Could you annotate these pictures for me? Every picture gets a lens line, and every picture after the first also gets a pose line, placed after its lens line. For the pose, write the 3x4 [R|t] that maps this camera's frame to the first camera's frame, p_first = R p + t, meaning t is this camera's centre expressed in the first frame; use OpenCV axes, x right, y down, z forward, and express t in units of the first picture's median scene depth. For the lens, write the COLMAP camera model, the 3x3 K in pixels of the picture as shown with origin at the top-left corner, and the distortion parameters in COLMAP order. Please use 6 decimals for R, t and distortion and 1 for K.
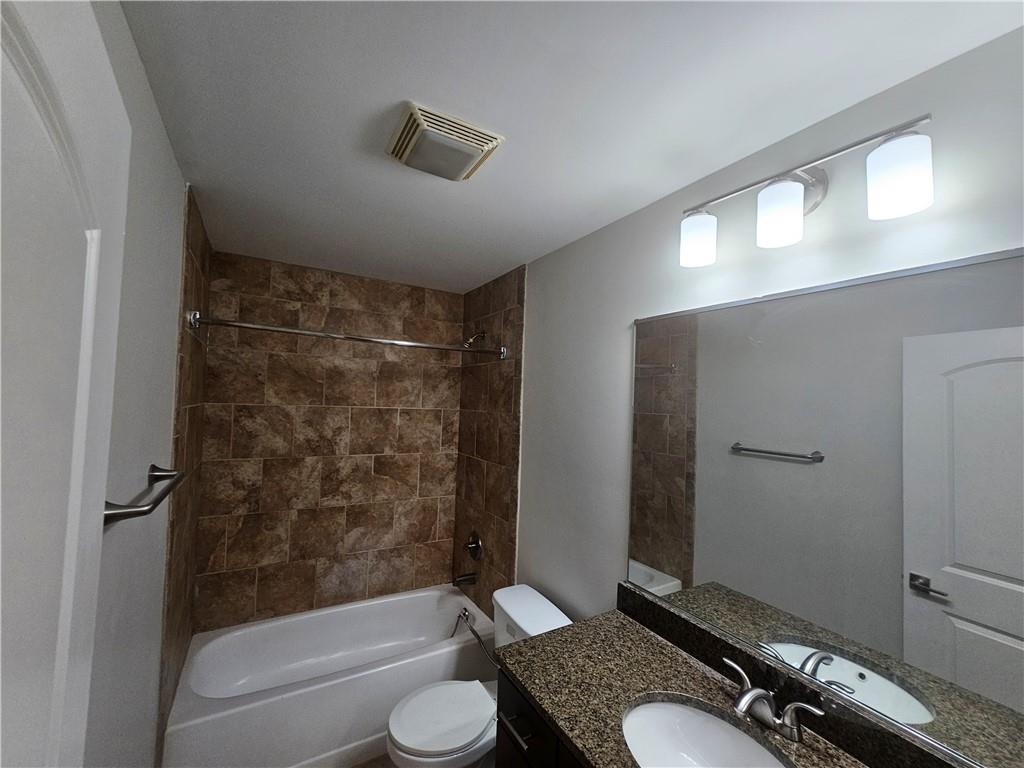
lens RADIAL K [[418.1, 0, 511.8], [0, 418.1, 385.8], [0, 0, 1]] dist [-0.000494, -0.000113]
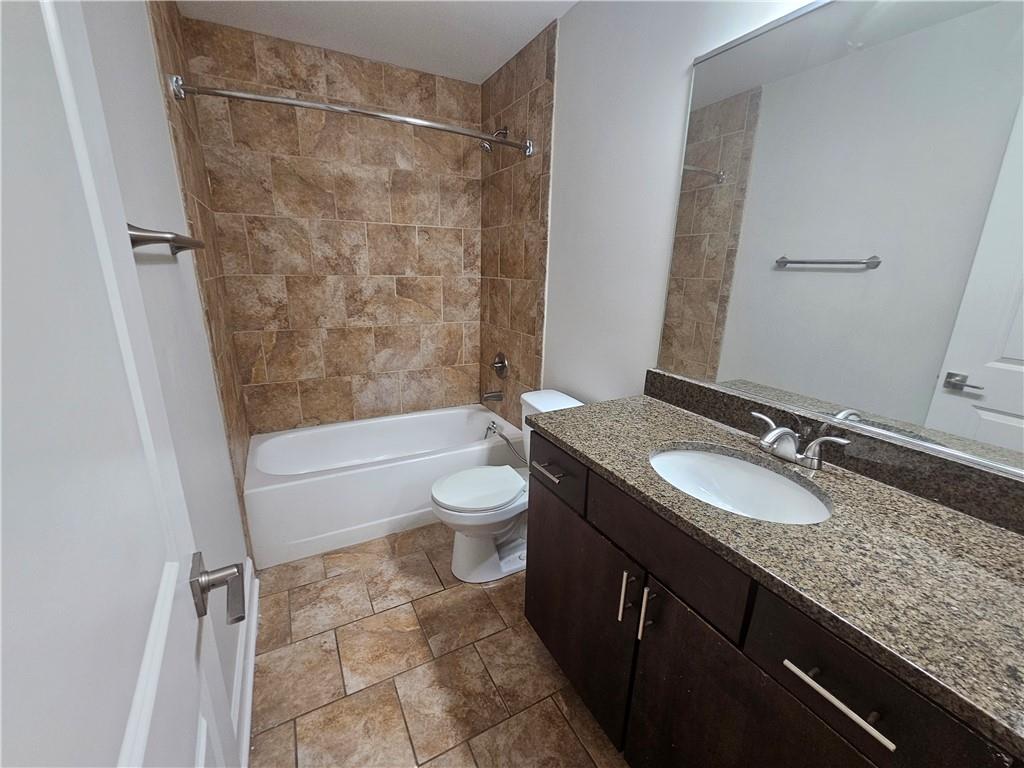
lens RADIAL K [[418.1, 0, 508.6], [0, 418.1, 395.6], [0, 0, 1]] dist [-0.000494, -0.000113]
pose [[0.998801, -0.000207, -0.048946, -0.021029], [0.015140, 0.952259, 0.304917, 0.153298], [0.046546, -0.305292, 0.951120, 0.004231]]
